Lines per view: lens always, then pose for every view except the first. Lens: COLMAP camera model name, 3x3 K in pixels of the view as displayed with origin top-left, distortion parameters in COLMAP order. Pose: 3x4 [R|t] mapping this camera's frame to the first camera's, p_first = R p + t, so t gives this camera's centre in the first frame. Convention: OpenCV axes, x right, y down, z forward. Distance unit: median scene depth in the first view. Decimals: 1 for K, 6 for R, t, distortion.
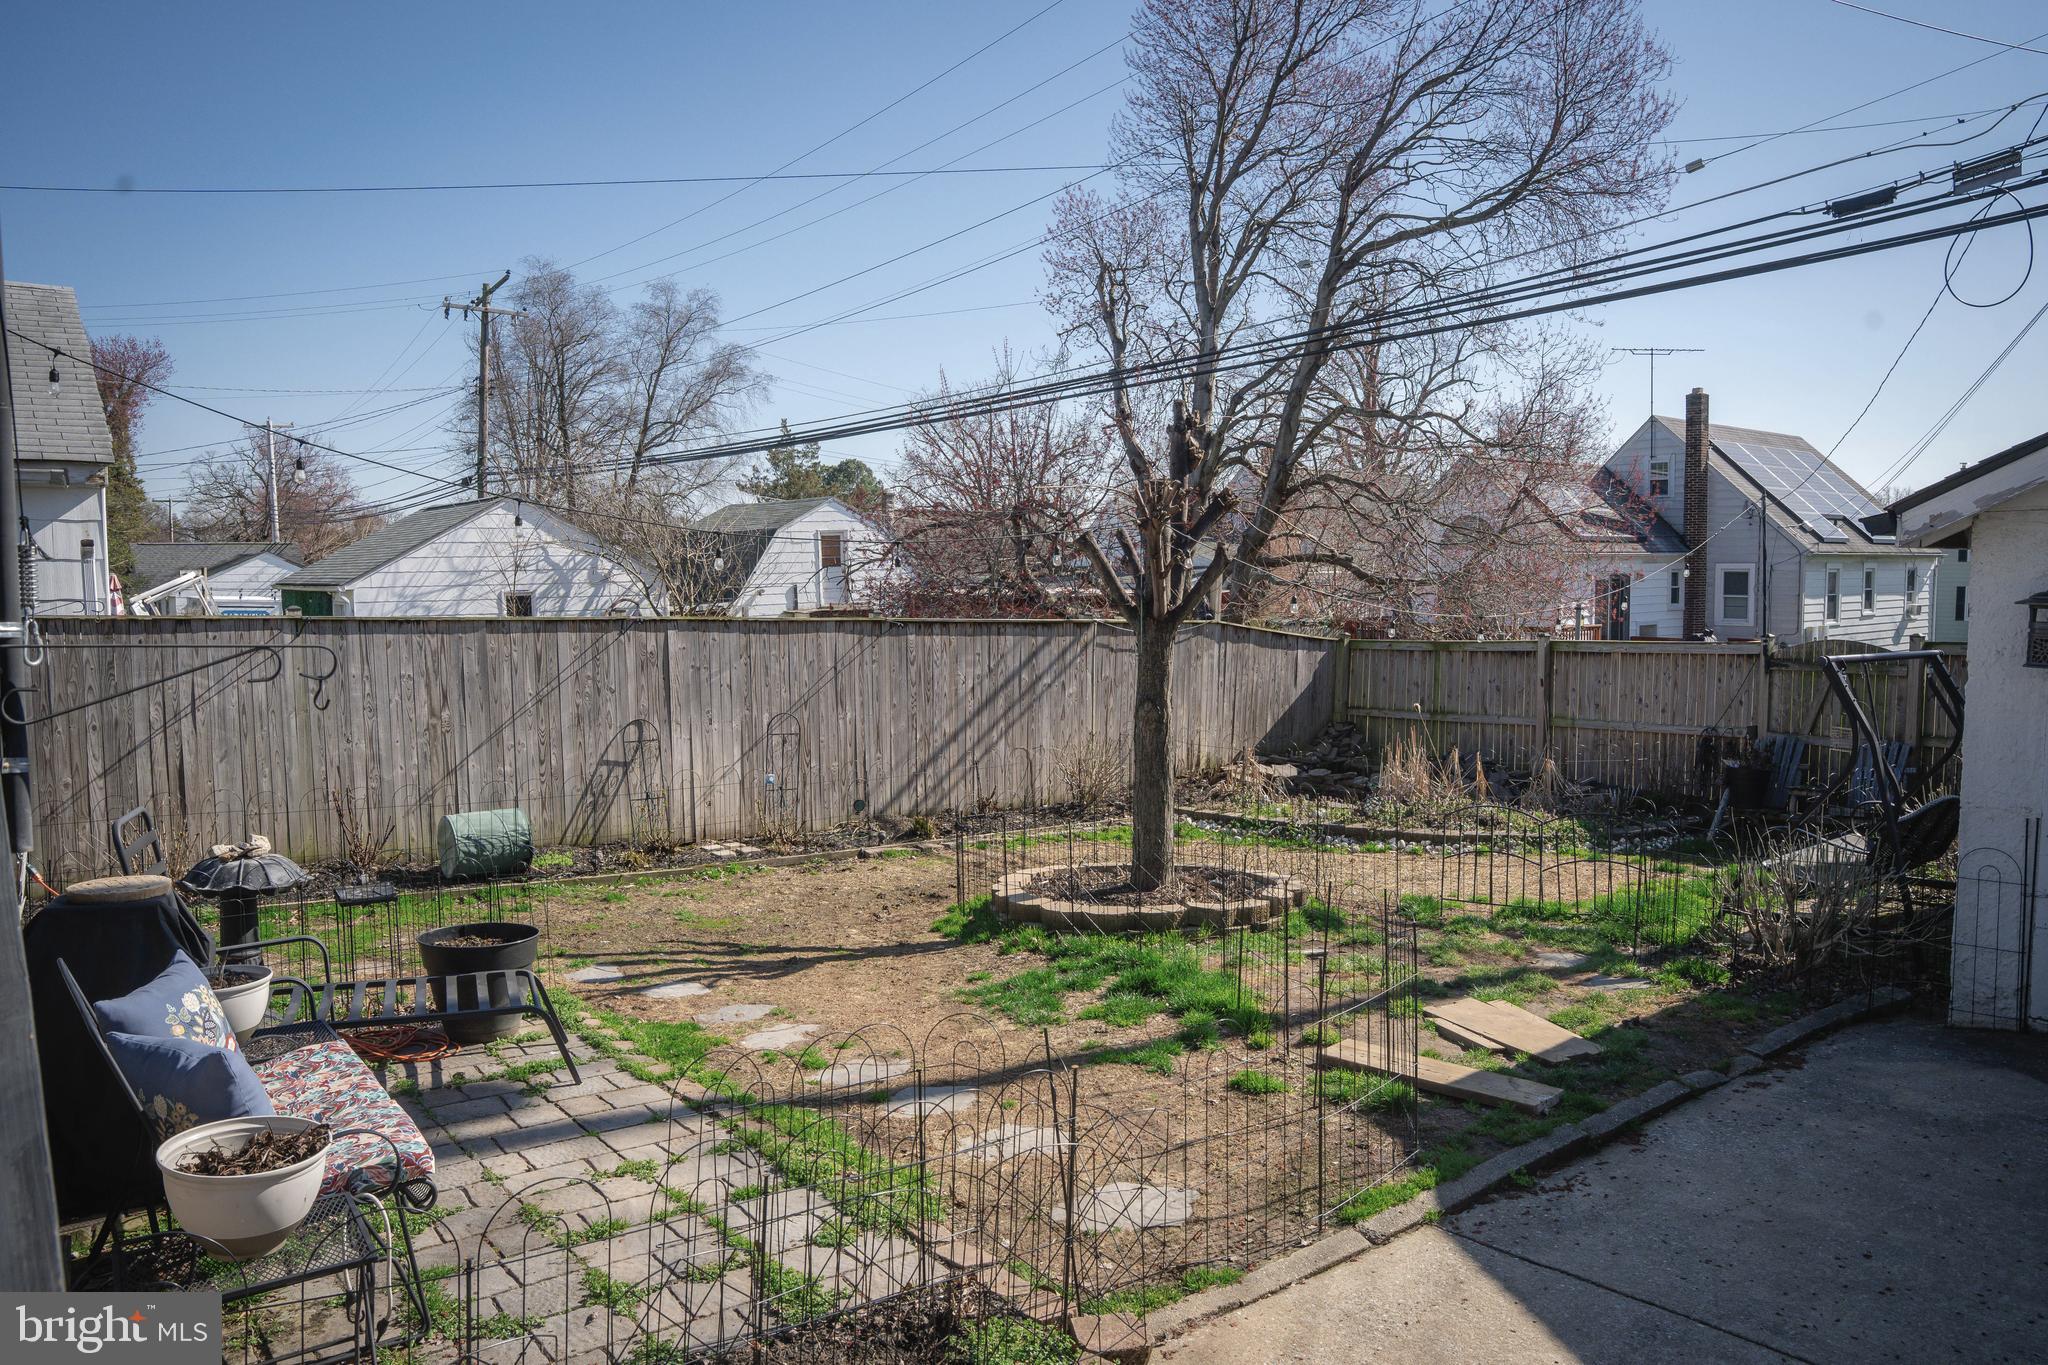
lens RADIAL K [[1423.6, 0, 1025.5], [0, 1423.6, 682.1], [0, 0, 1]] dist [-0.172552, 0.132124]
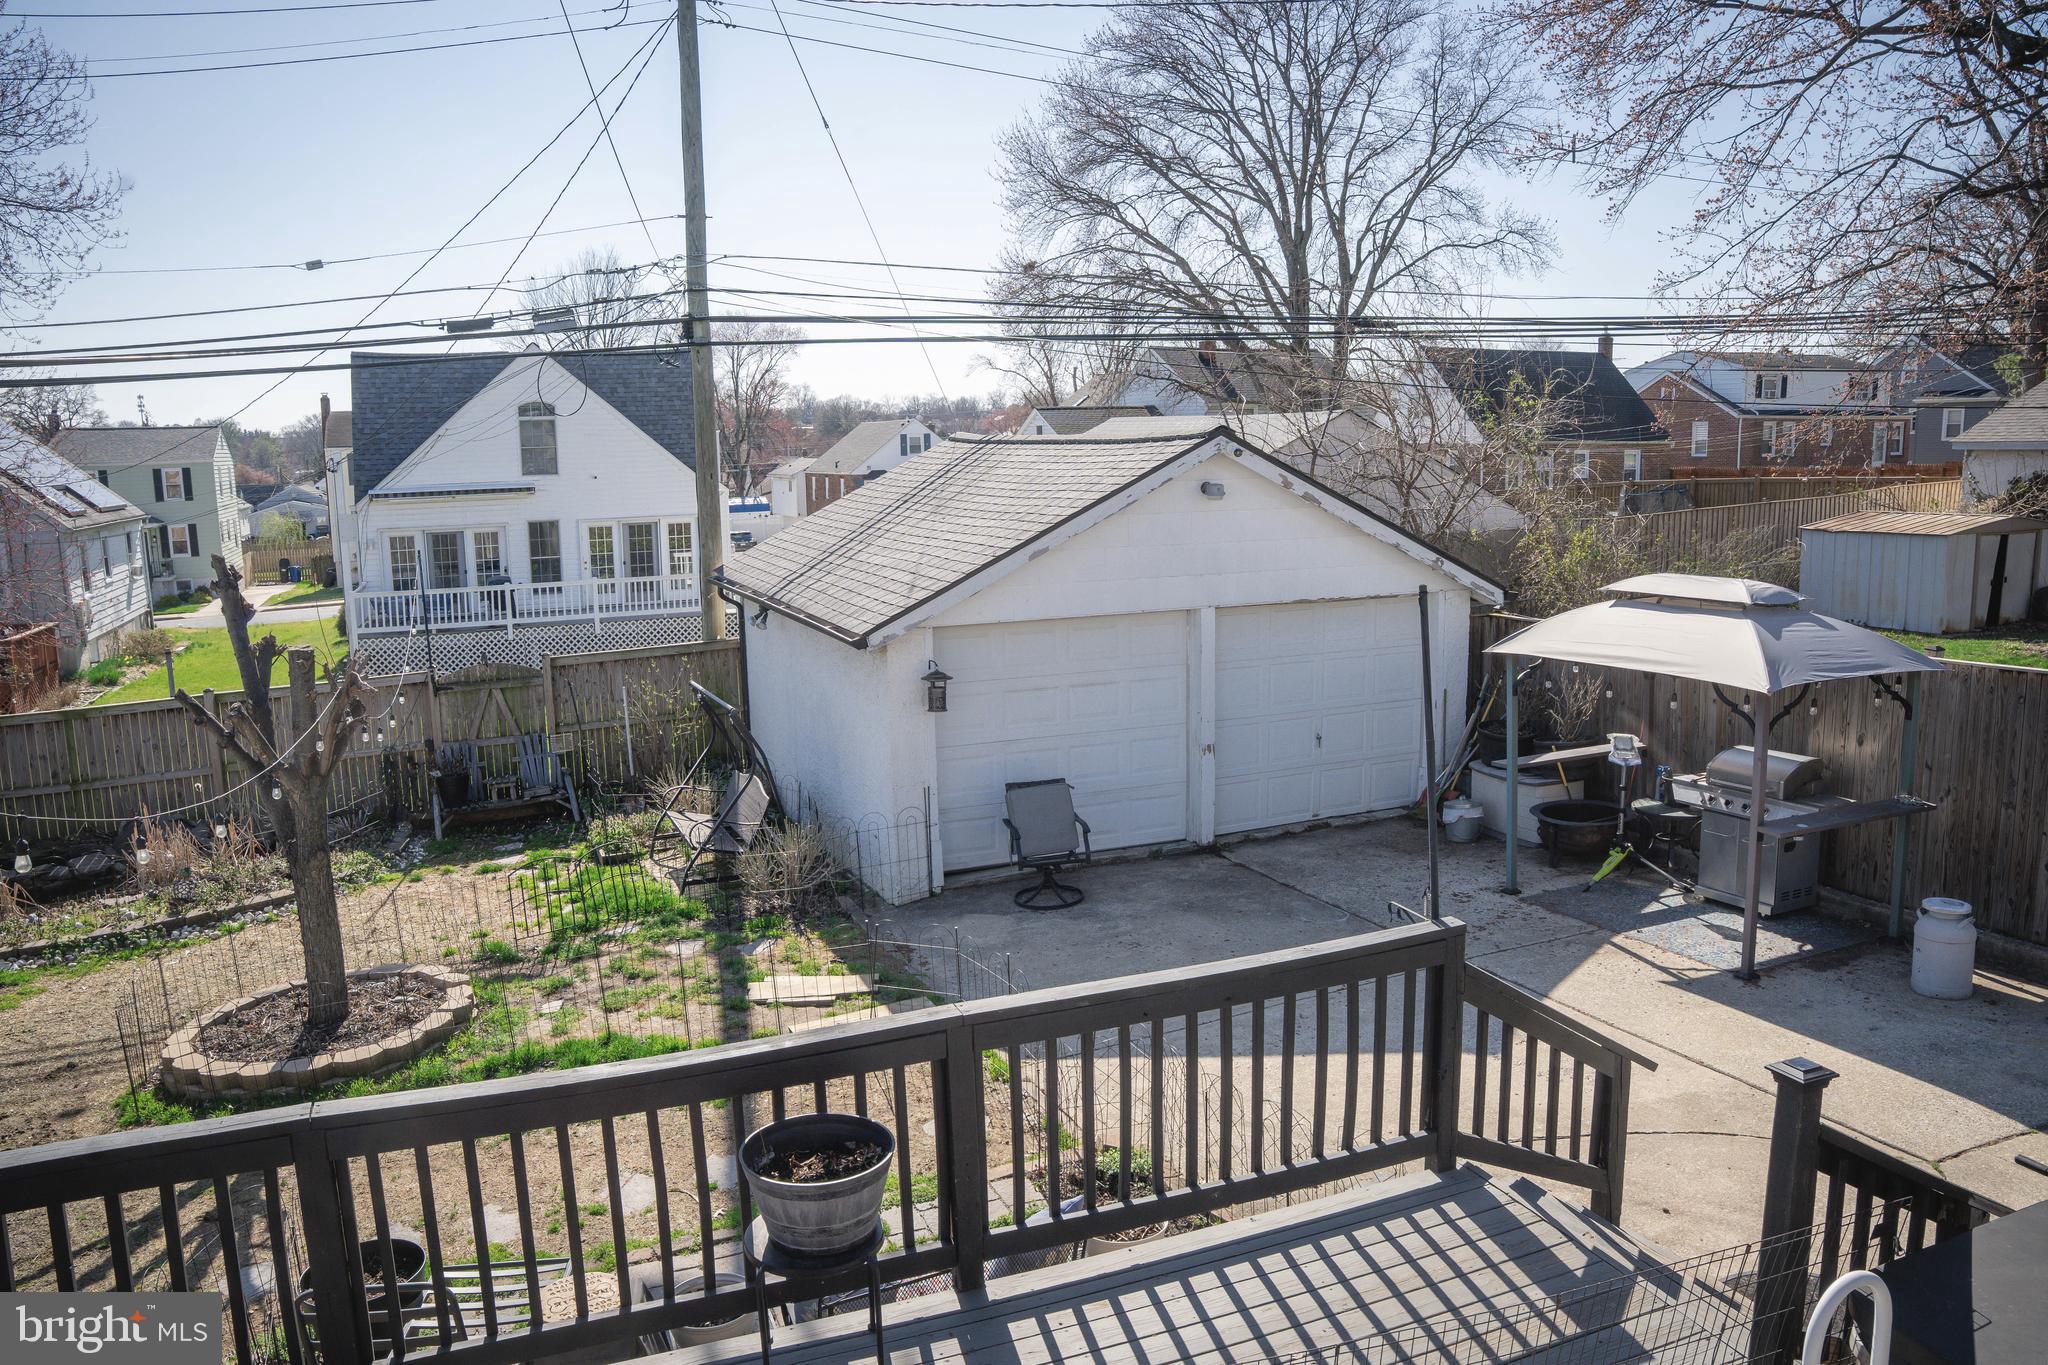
lens RADIAL K [[1431.7, 0, 1021.1], [0, 1431.7, 672.2], [0, 0, 1]] dist [-0.168338, 0.122656]
pose [[0.273743, -0.151648, 0.949772, -0.312706], [0.096228, 0.986855, 0.129834, -0.086445], [-0.956977, 0.055854, 0.284738, 0.079138]]
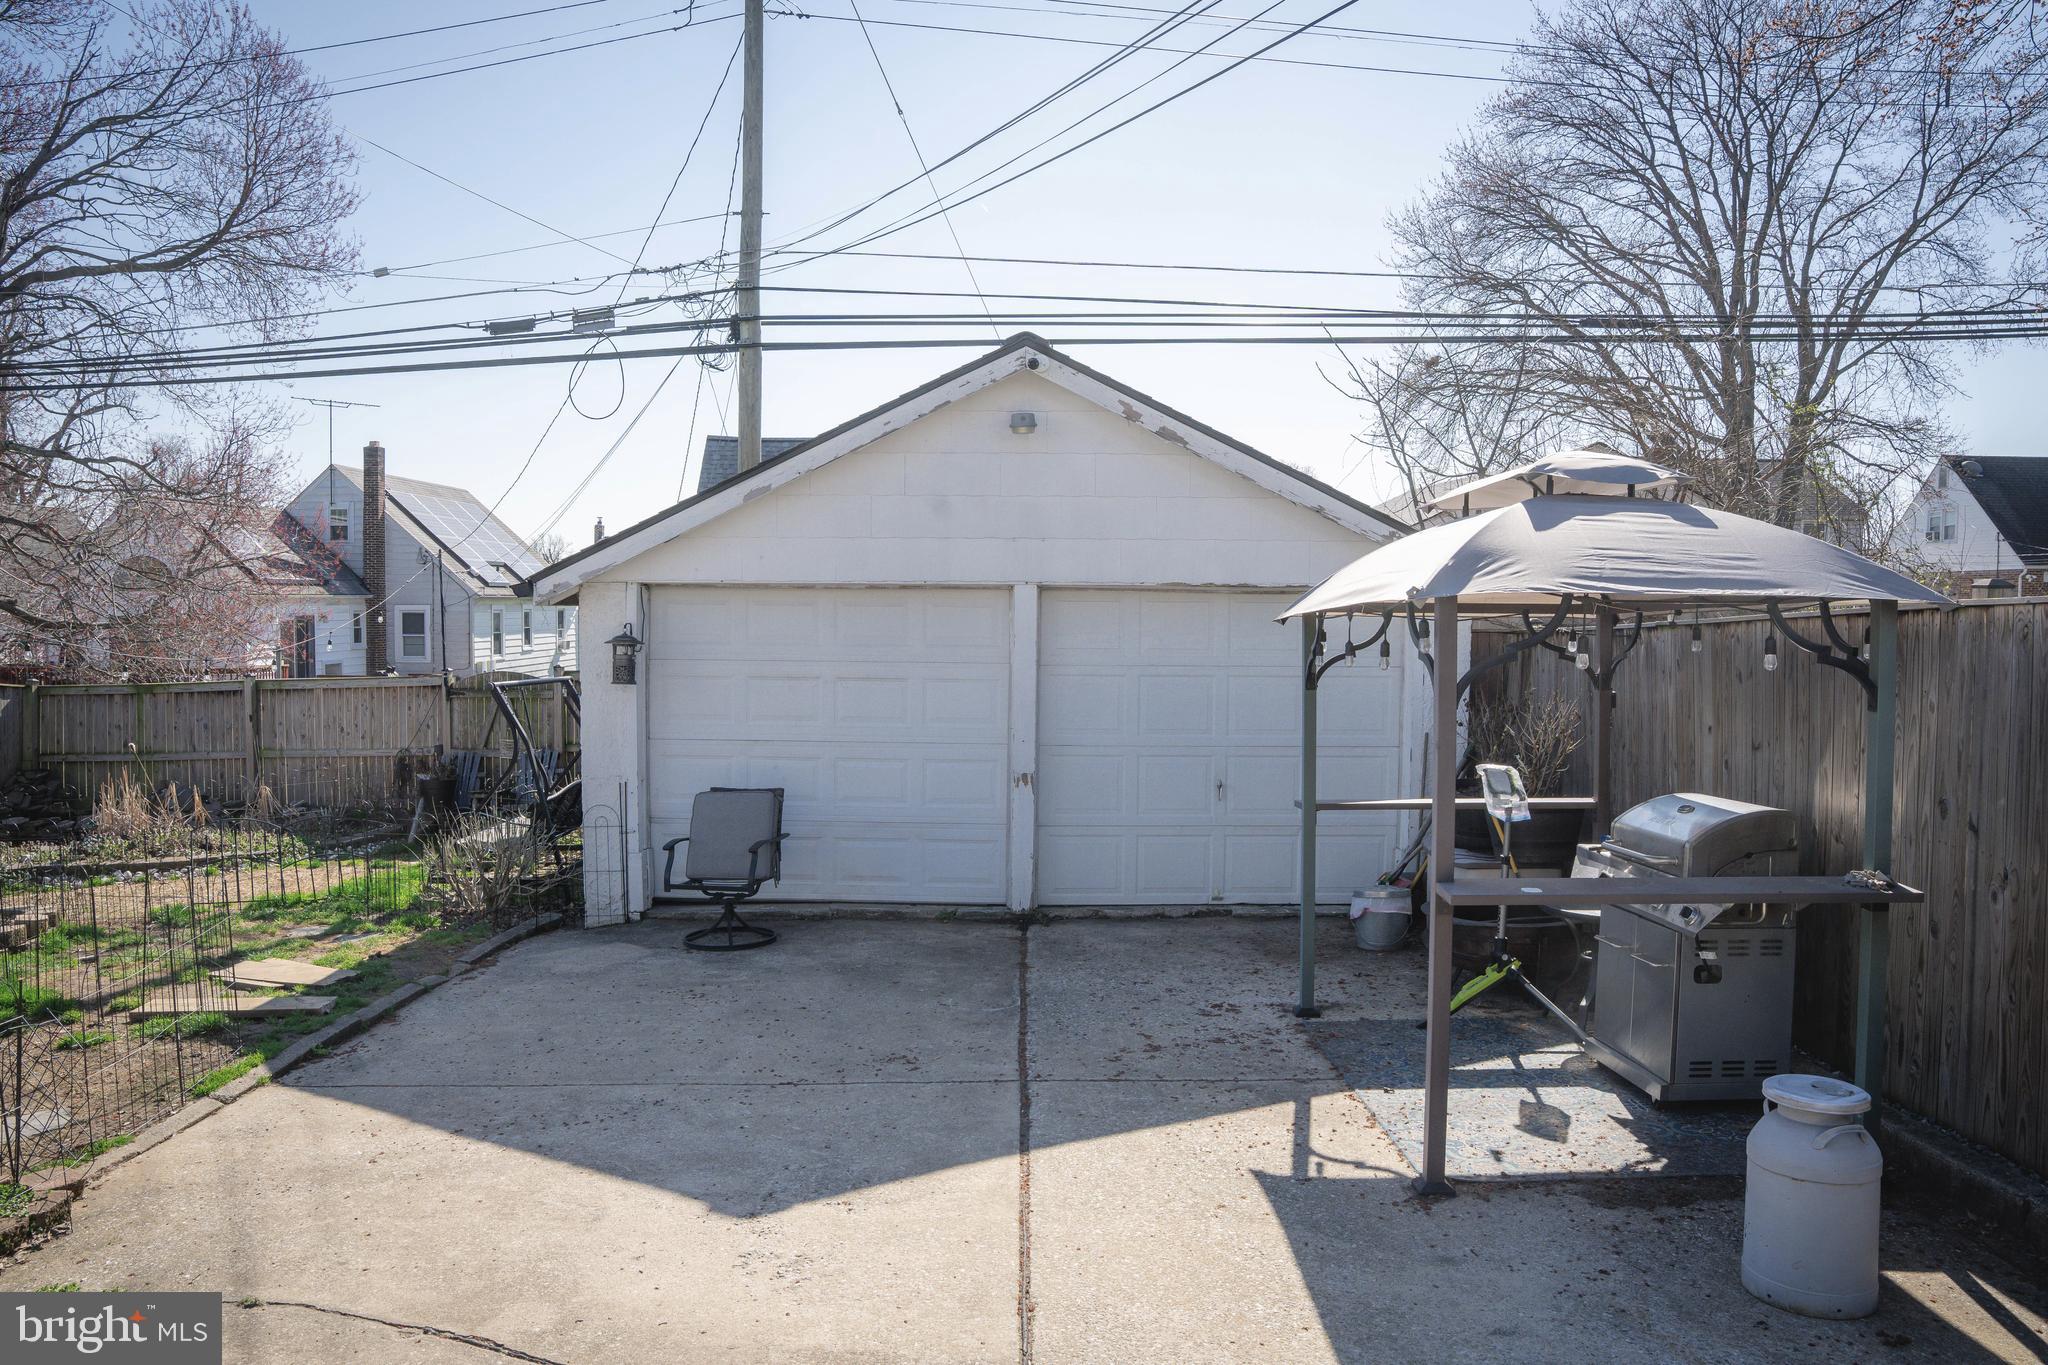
lens RADIAL K [[1423.6, 0, 1025.5], [0, 1423.6, 682.1], [0, 0, 1]] dist [-0.172552, 0.132124]
pose [[0.624394, -0.030333, 0.780520, -0.059075], [0.052105, 0.998637, -0.002873, 0.004565], [-0.779369, 0.042463, 0.625124, -0.102044]]
